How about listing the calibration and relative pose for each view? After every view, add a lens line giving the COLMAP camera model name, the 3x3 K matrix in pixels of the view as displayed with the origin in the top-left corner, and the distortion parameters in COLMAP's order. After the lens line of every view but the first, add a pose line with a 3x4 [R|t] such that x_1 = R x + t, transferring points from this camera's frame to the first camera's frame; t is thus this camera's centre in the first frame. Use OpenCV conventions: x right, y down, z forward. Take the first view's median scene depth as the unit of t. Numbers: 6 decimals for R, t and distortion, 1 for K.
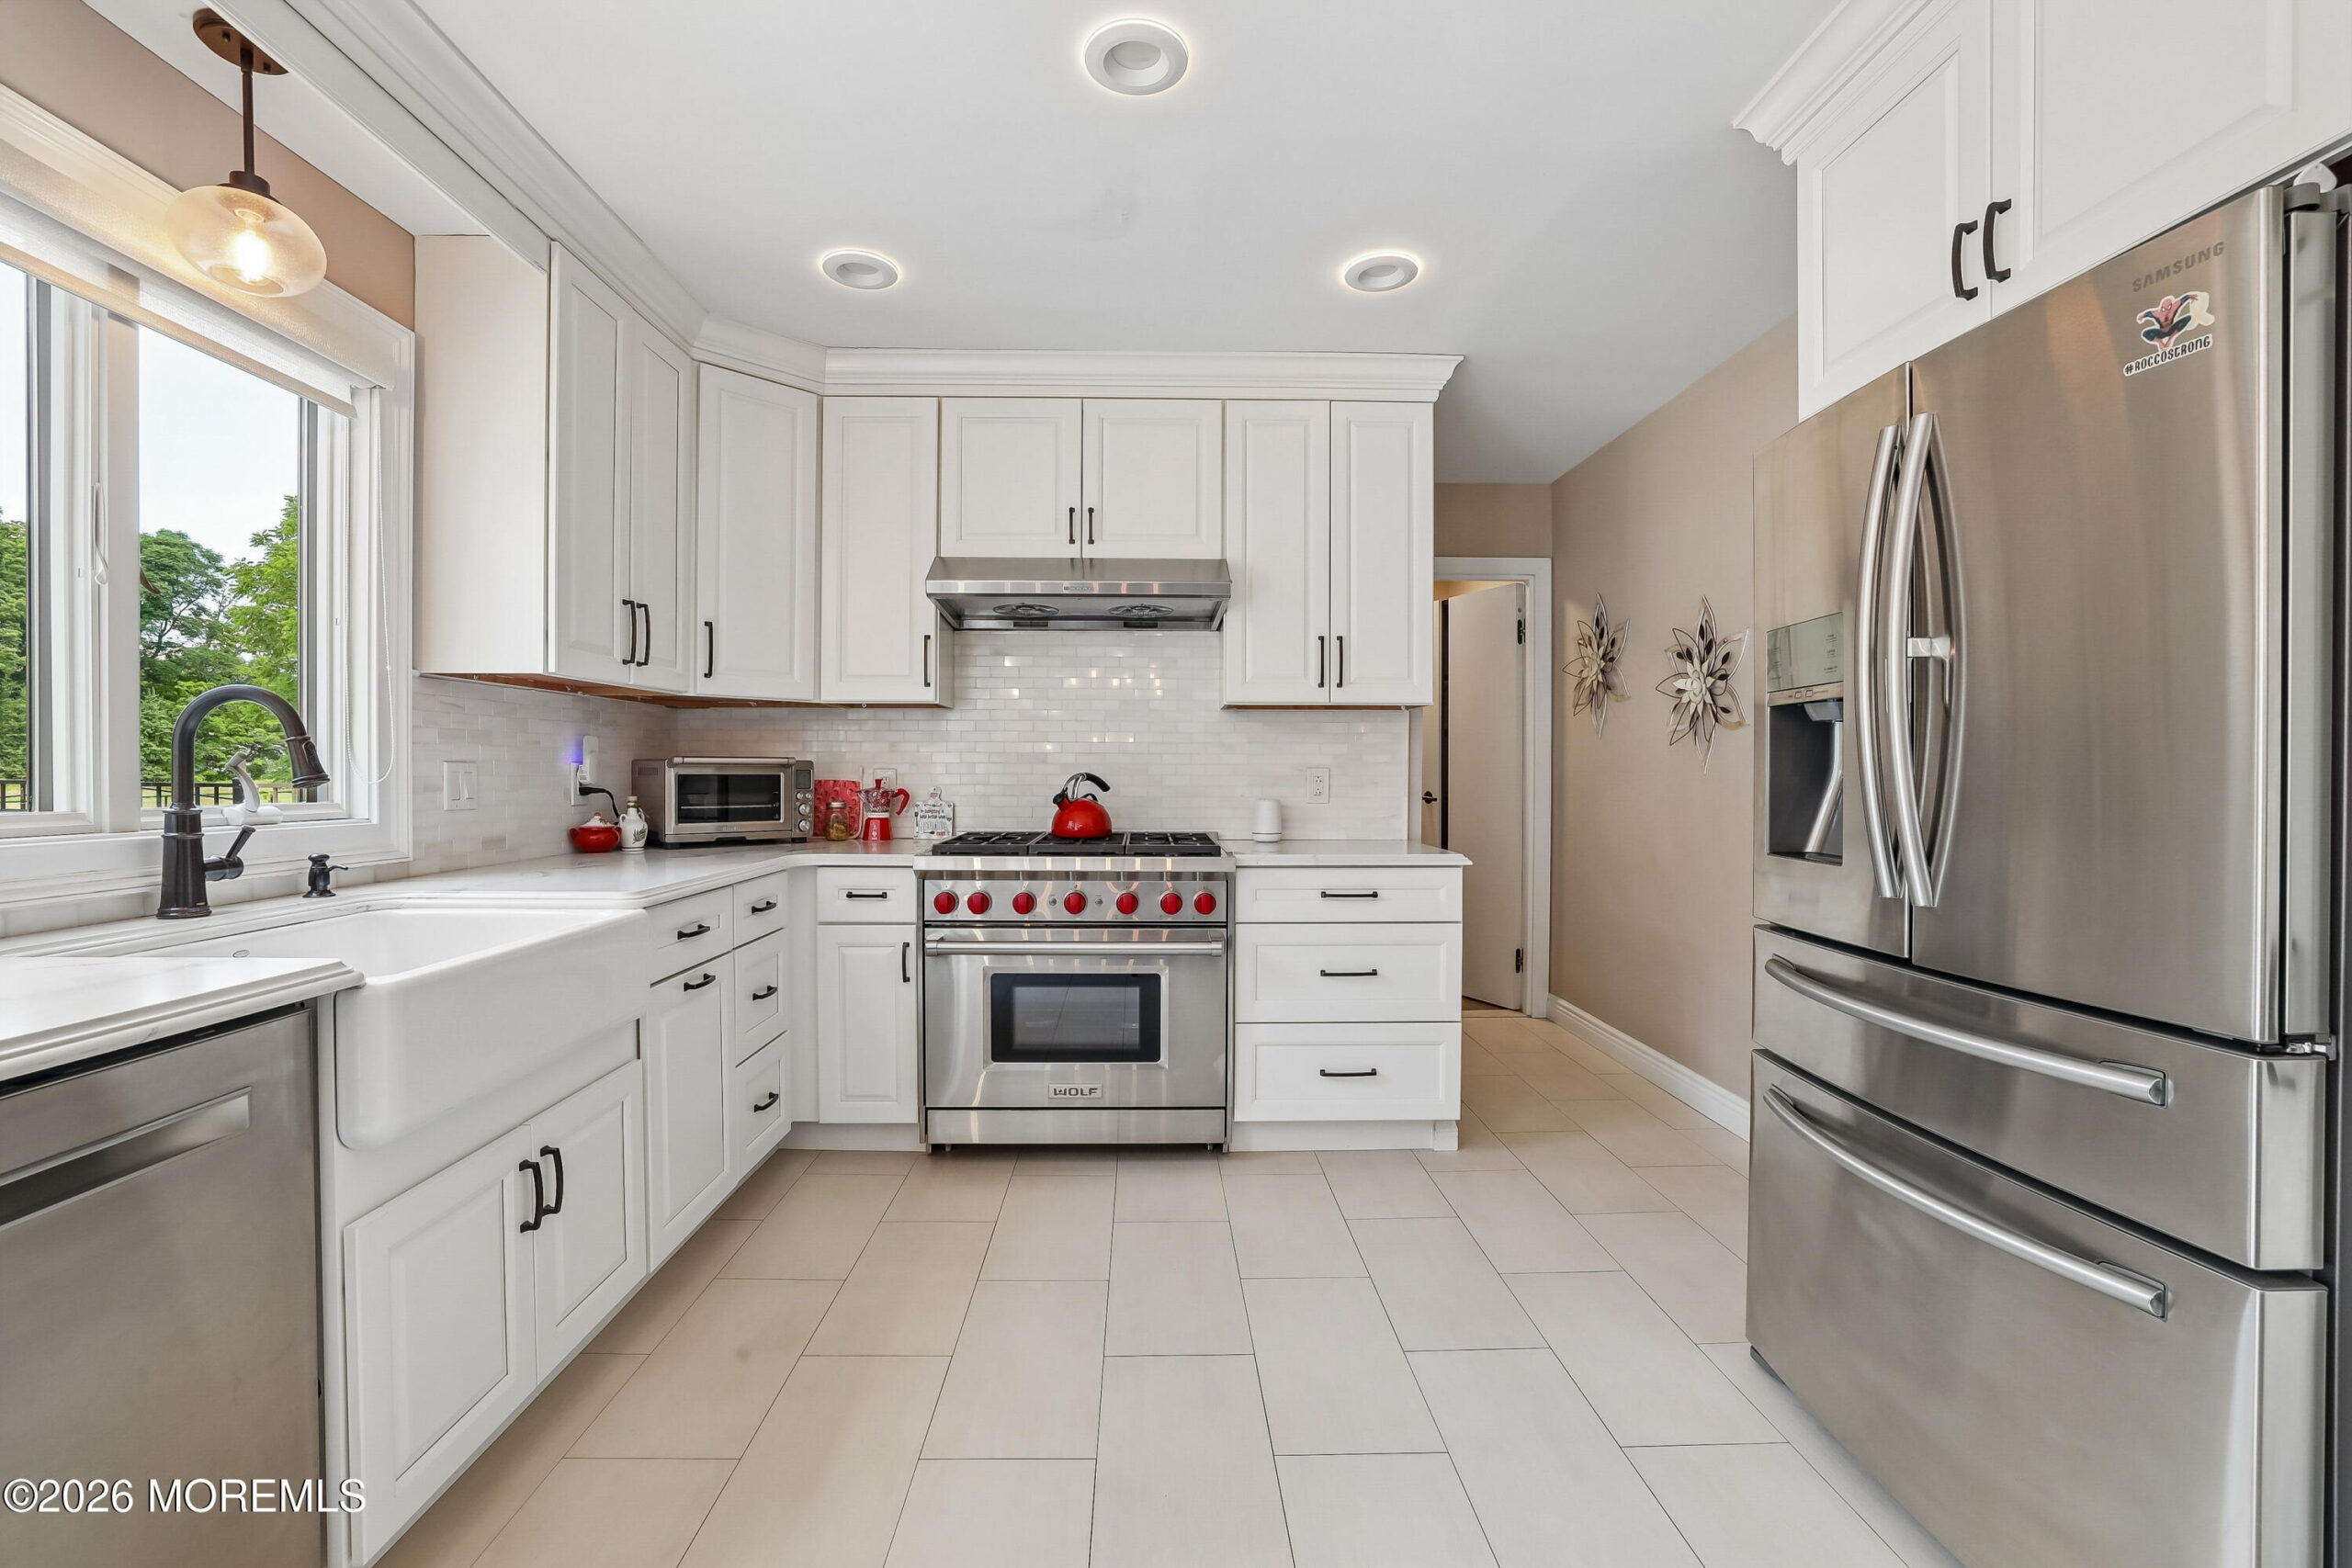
lens RADIAL K [[1016.1, 0, 1166.9], [0, 1016.1, 775.0], [0, 0, 1]] dist [-0.036703, 0.009576]
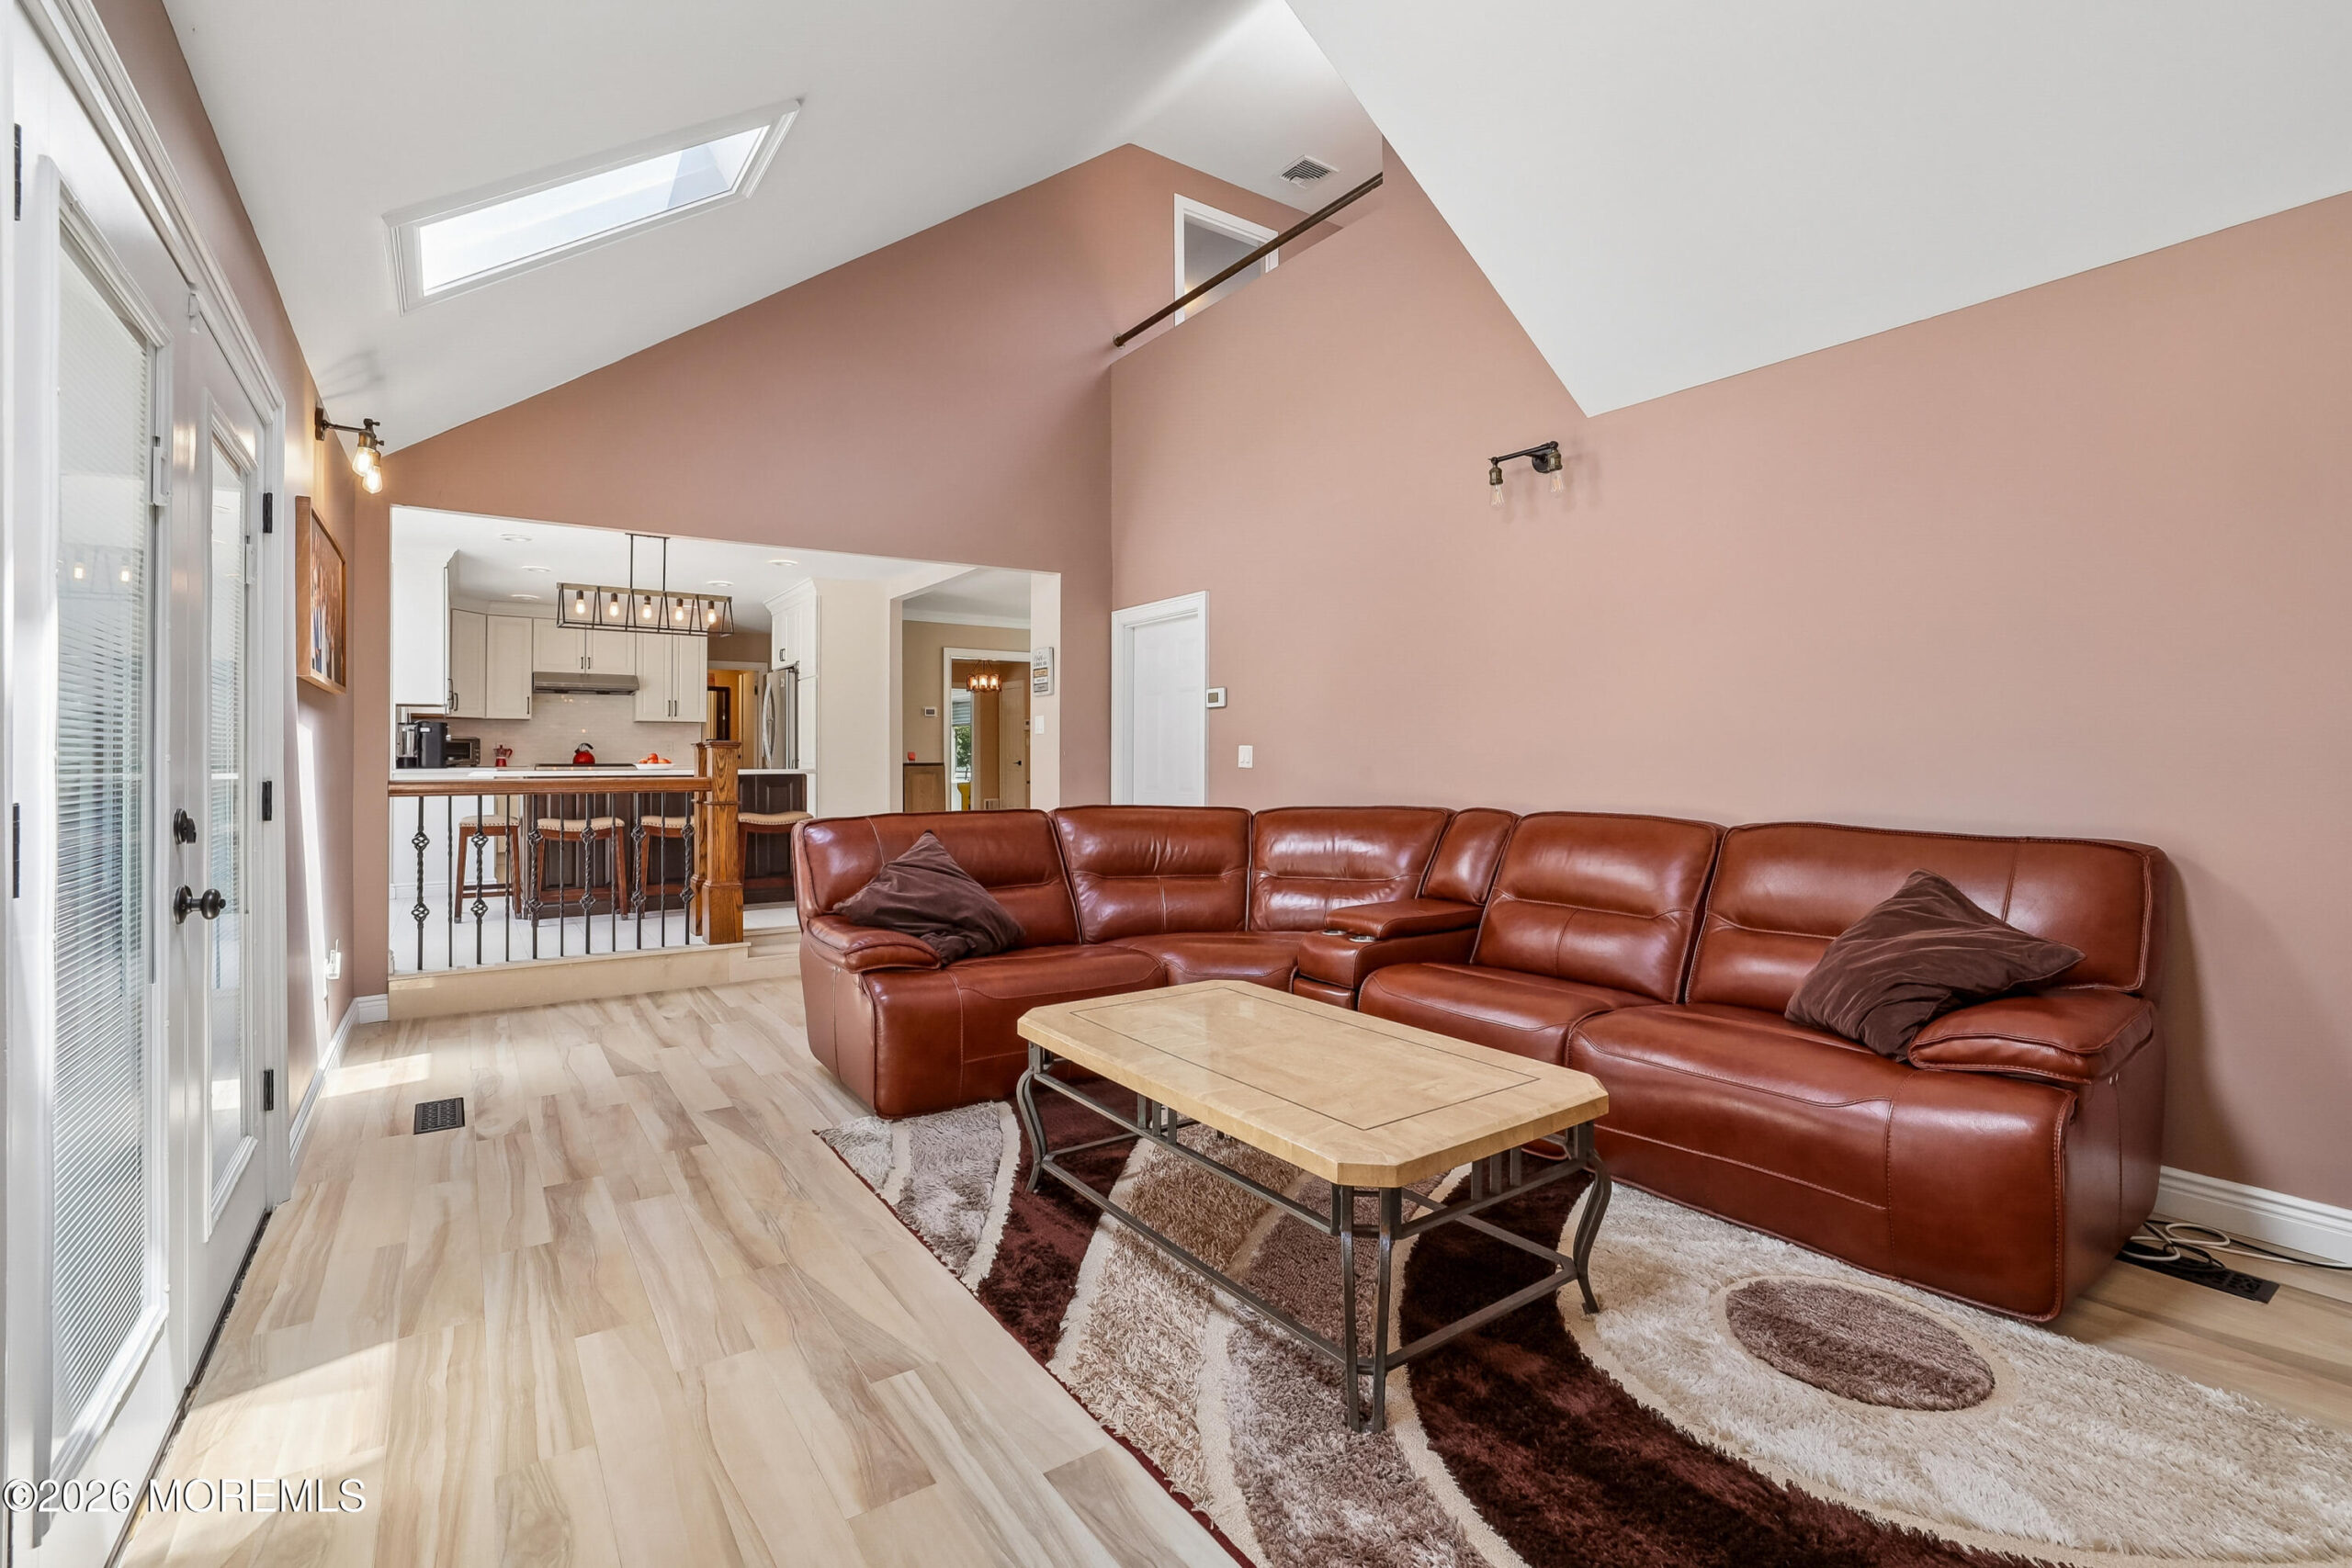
lens RADIAL K [[1016.1, 0, 1180.2], [0, 1016.1, 769.4], [0, 0, 1]] dist [-0.036703, 0.009576]
pose [[0.824756, -0.010272, 0.565396, -0.353856], [0.006357, 0.999940, 0.008893, 0.070211], [-0.565453, -0.003740, 0.824772, -2.813215]]
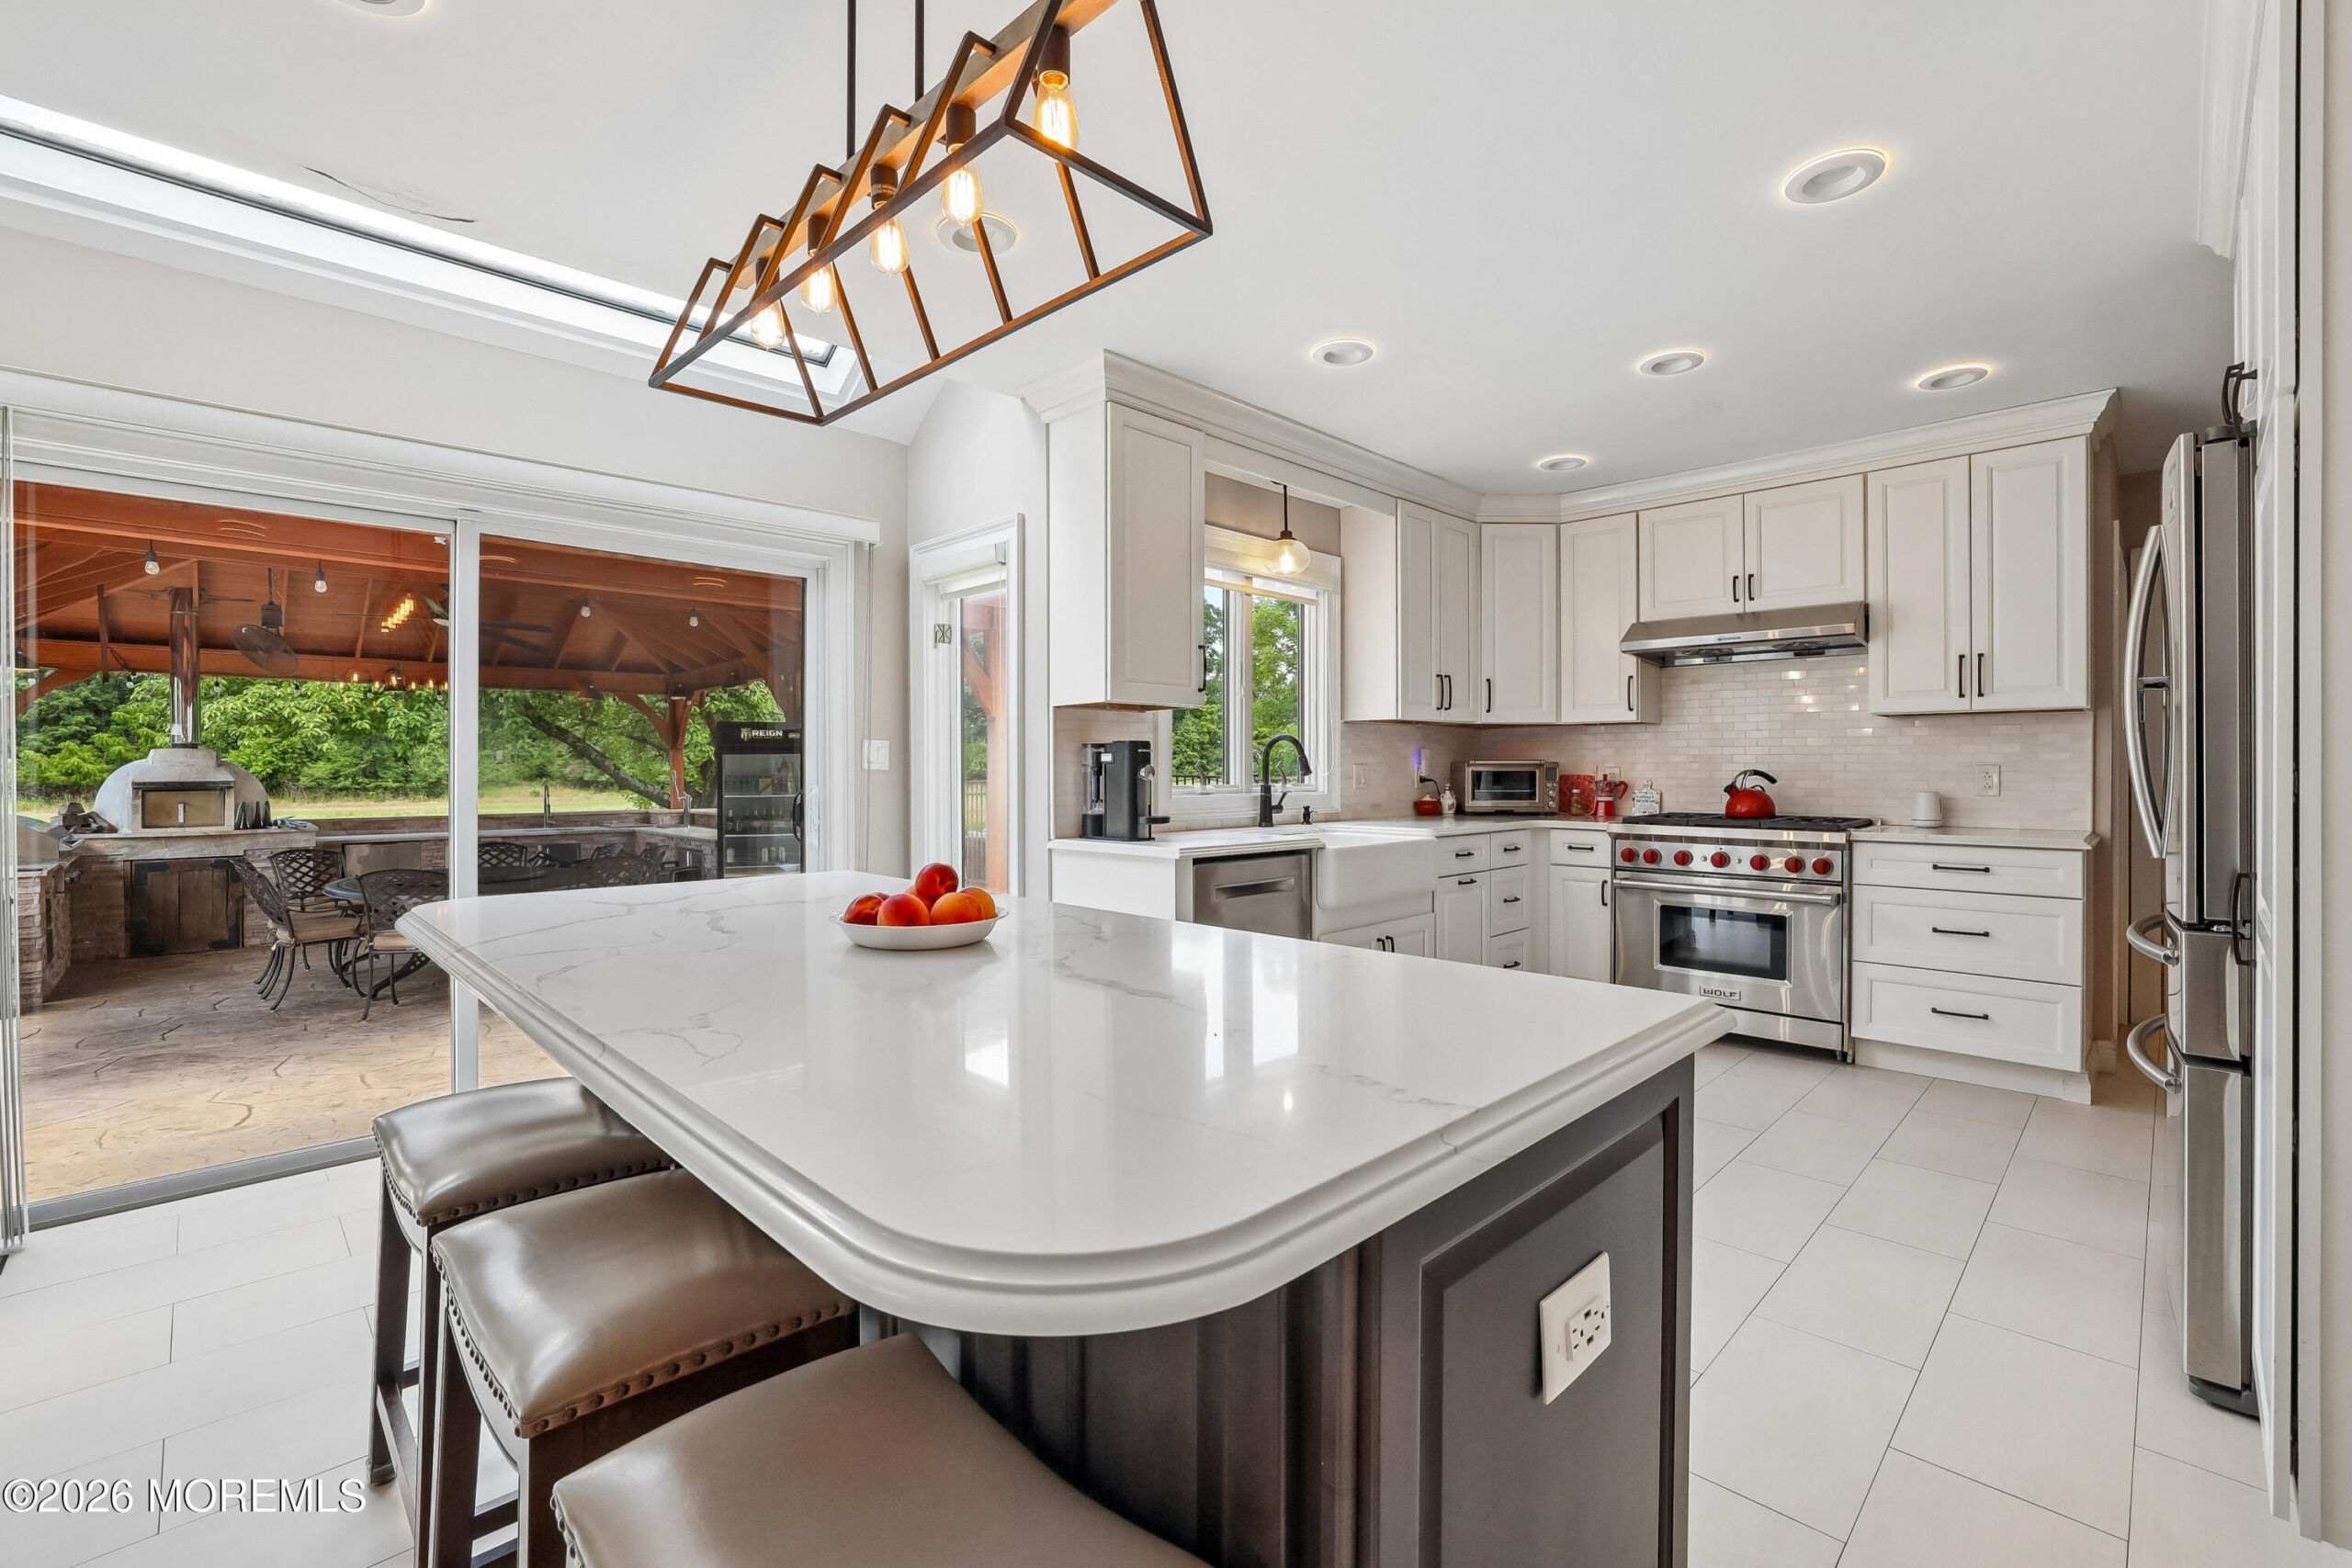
lens RADIAL K [[1016.1, 0, 1181.2], [0, 1016.1, 778.4], [0, 0, 1]] dist [-0.036703, 0.009576]
pose [[0.693824, 0.004581, -0.720130, 0.399435], [-0.000326, 0.999982, 0.006047, 0.001945], [0.720145, -0.003961, 0.693812, -0.526799]]
